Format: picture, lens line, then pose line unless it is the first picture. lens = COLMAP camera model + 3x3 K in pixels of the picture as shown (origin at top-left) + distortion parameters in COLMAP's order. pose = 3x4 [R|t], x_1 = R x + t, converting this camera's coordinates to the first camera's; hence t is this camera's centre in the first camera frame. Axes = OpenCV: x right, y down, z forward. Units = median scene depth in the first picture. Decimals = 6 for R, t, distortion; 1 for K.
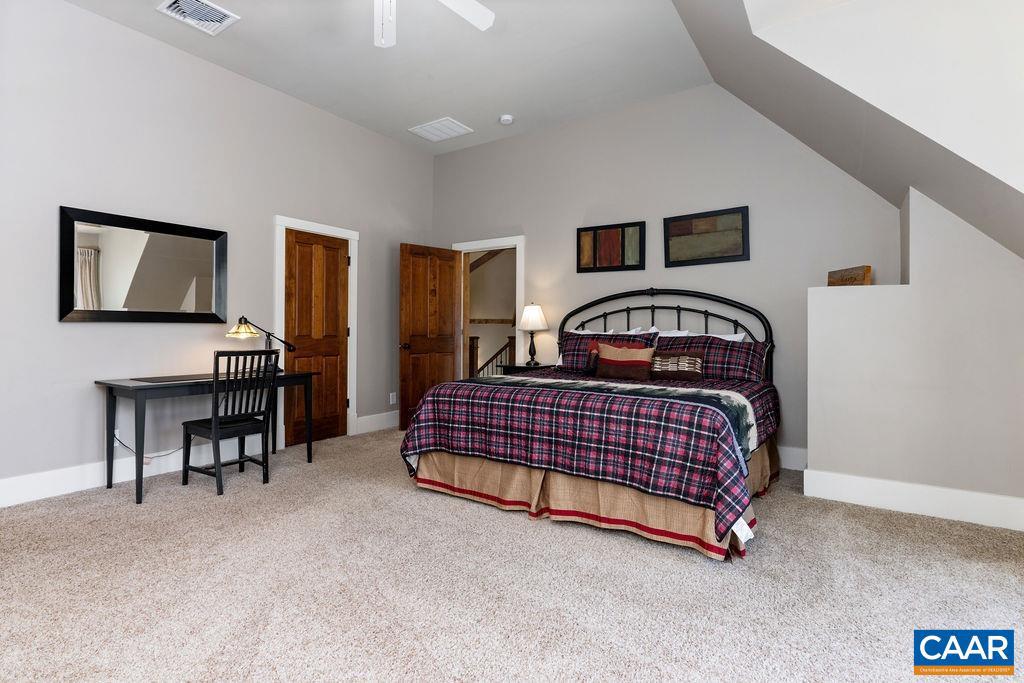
lens RADIAL K [[502.3, 0, 515.0], [0, 502.3, 320.9], [0, 0, 1]] dist [-0.001401, -0.000242]
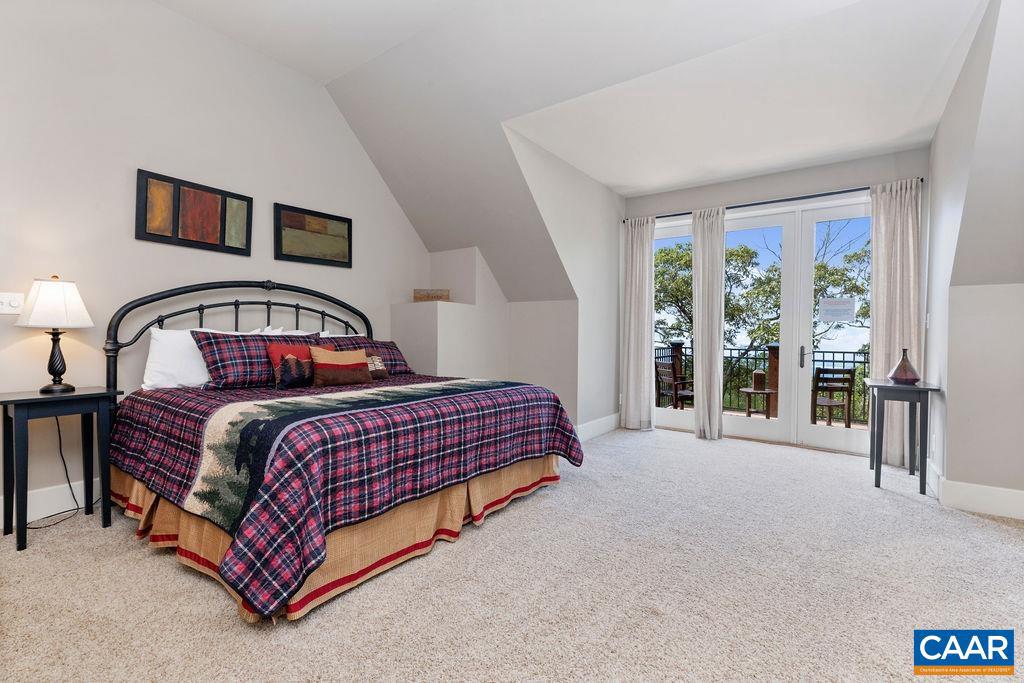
lens RADIAL K [[454.2, 0, 515.0], [0, 454.2, 337.1], [0, 0, 1]] dist [-0.000867, -0.000222]
pose [[0.032362, -0.010056, 0.999426, -0.516758], [-0.028875, 0.999523, 0.010992, 0.010770], [-0.999059, -0.029214, 0.032056, 0.582288]]
